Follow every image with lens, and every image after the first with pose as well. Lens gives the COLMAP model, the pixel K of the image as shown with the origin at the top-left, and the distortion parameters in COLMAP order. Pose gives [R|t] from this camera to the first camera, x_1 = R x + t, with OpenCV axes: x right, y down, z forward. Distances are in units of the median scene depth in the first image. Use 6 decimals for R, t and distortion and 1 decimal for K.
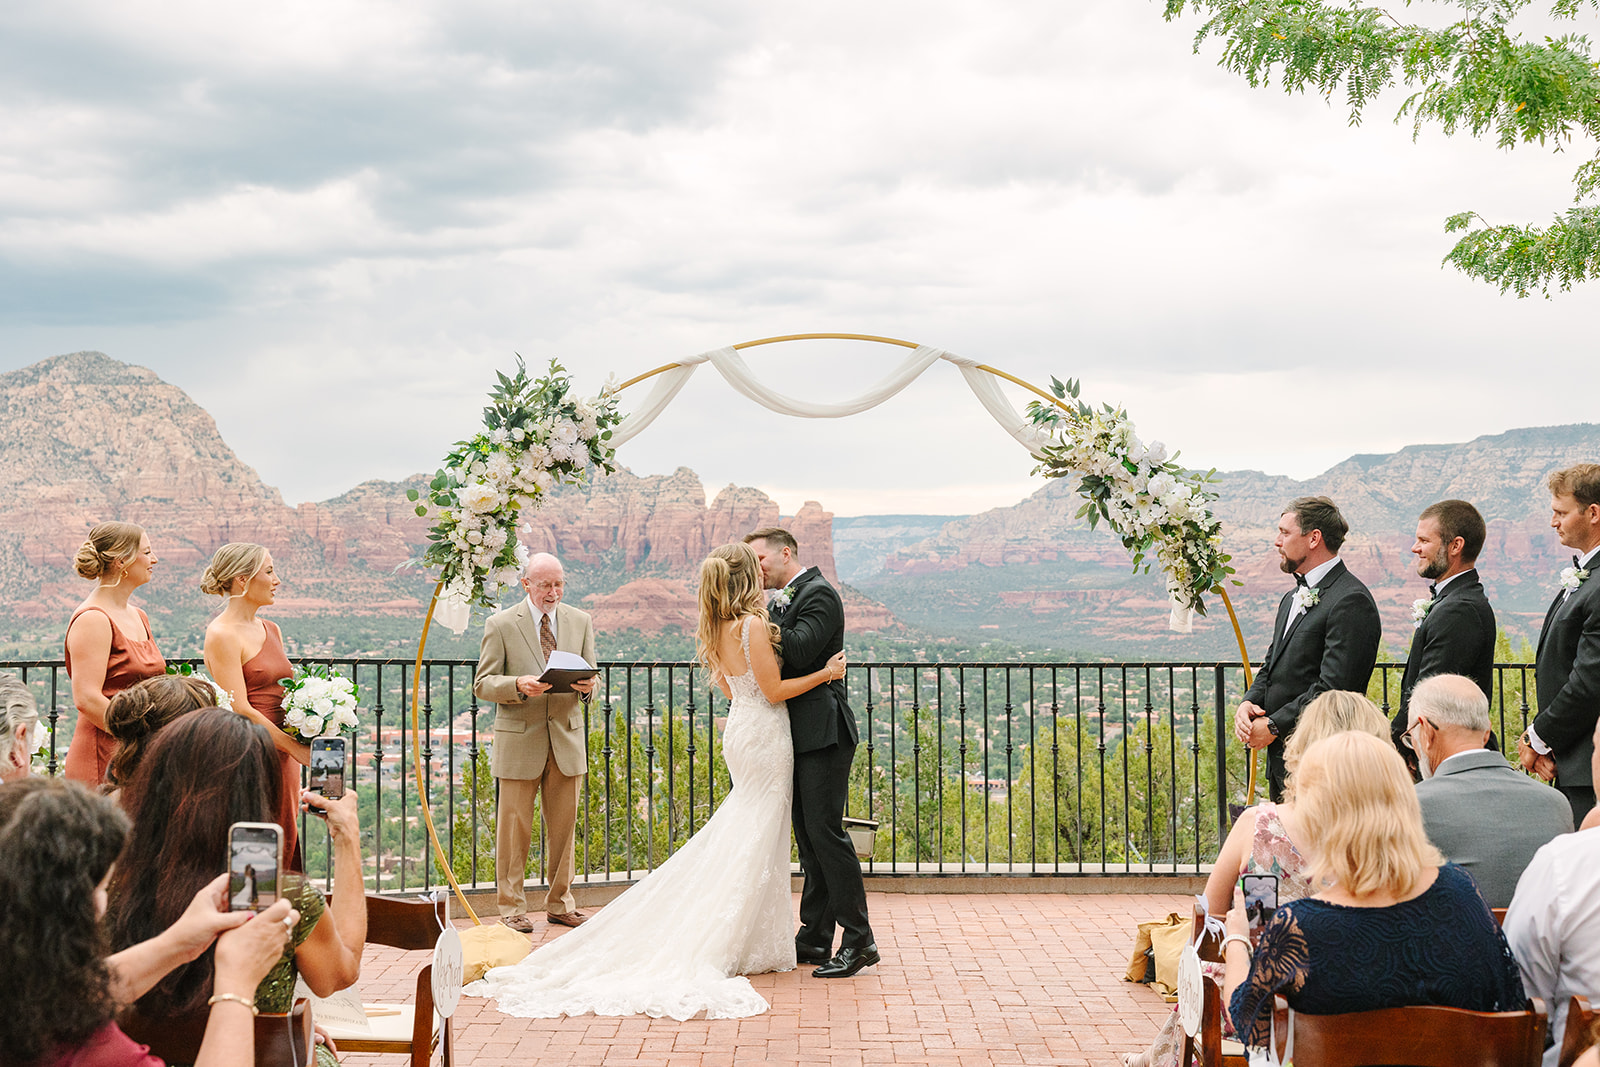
lens RADIAL K [[1969.4, 0, 798.7], [0, 1969.4, 539.4], [0, 0, 1]] dist [0.015267, 0.000000]
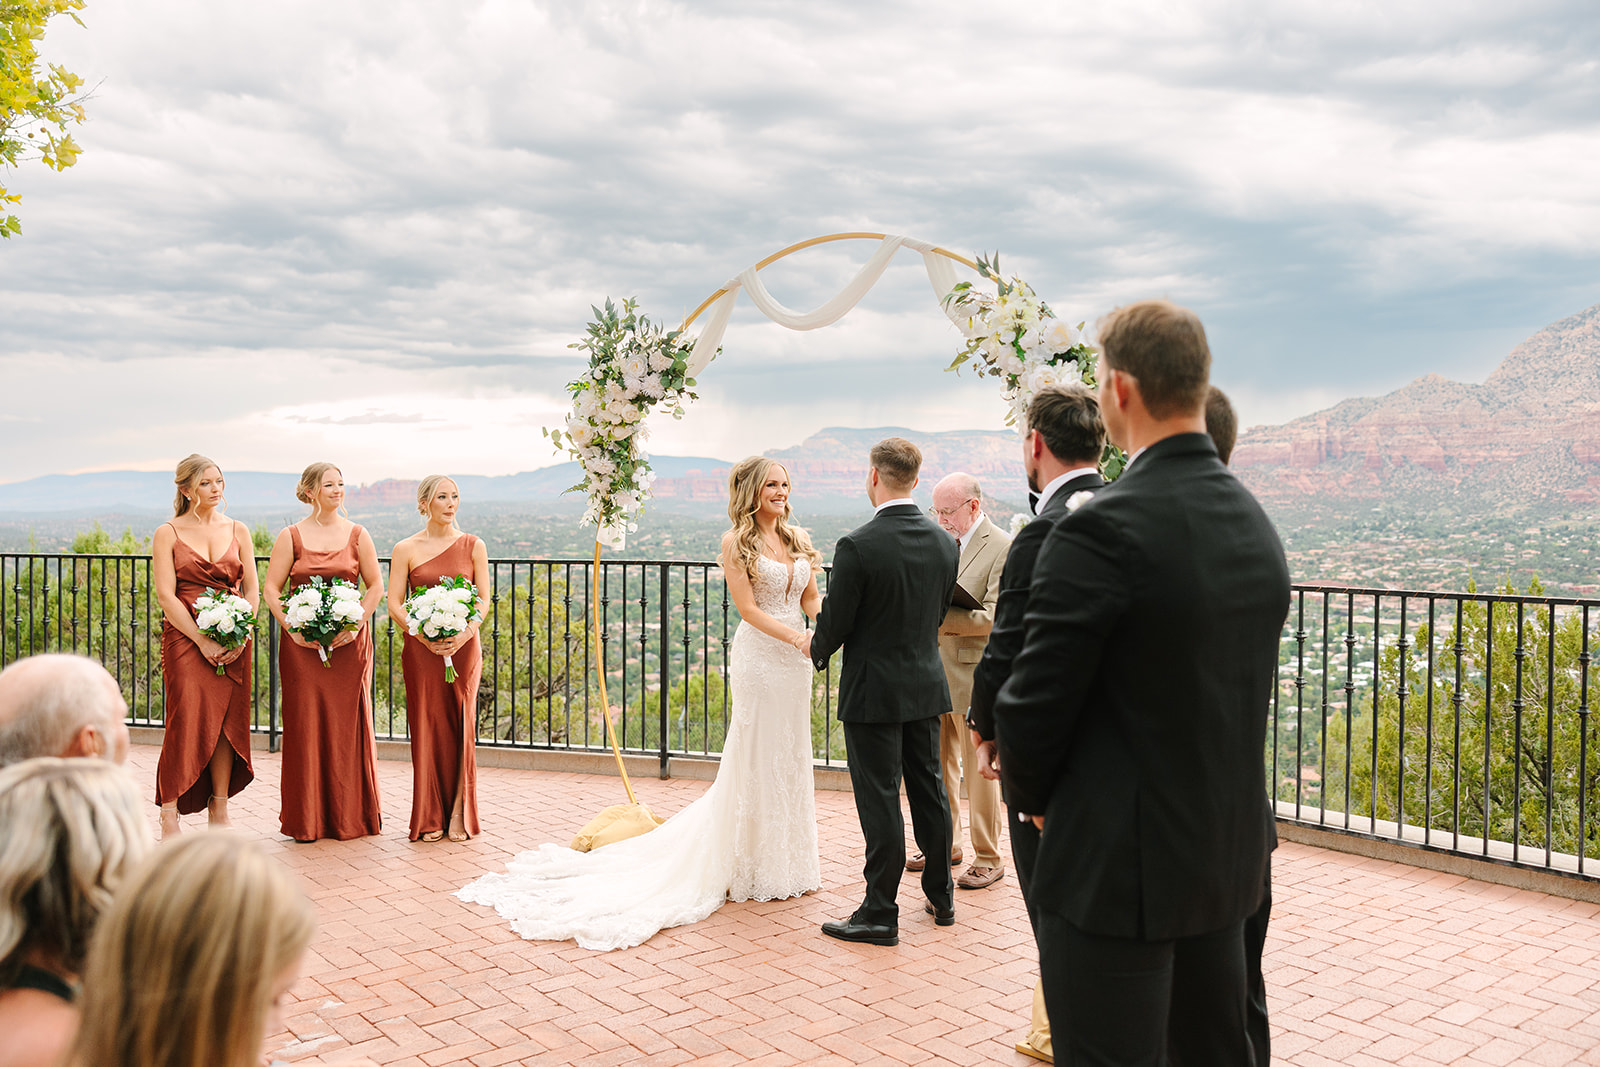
lens RADIAL K [[1377.3, 0, 803.6], [0, 1377.3, 532.4], [0, 0, 1]] dist [0.009090, -0.007245]
pose [[0.633587, 0.017283, -0.773478, 0.264674], [0.030465, 0.998418, 0.047264, 0.002359], [0.773071, -0.053510, 0.632058, 0.292046]]
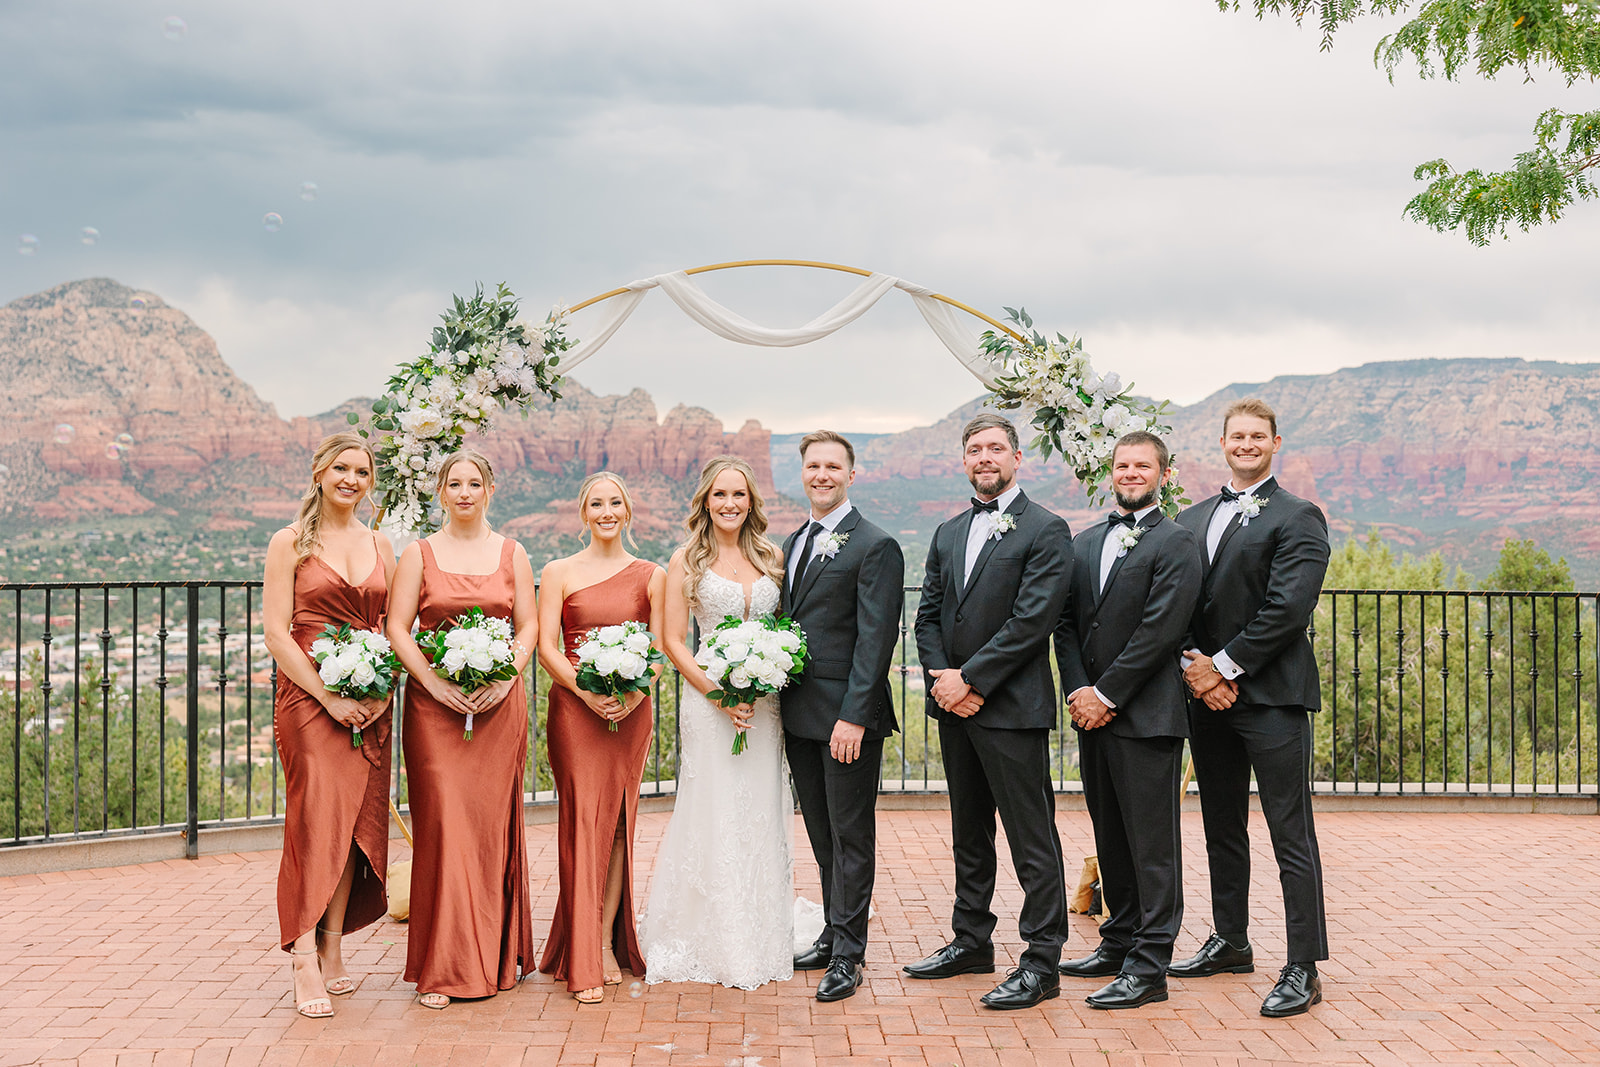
lens RADIAL K [[1746.2, 0, 799.7], [0, 1746.2, 530.8], [0, 0, 1]] dist [0.008080, 0.000000]
pose [[0.999384, 0.007697, 0.034253, -0.002082], [-0.009201, 0.998990, 0.043970, -0.003749], [-0.033880, -0.044259, 0.998445, 0.062428]]
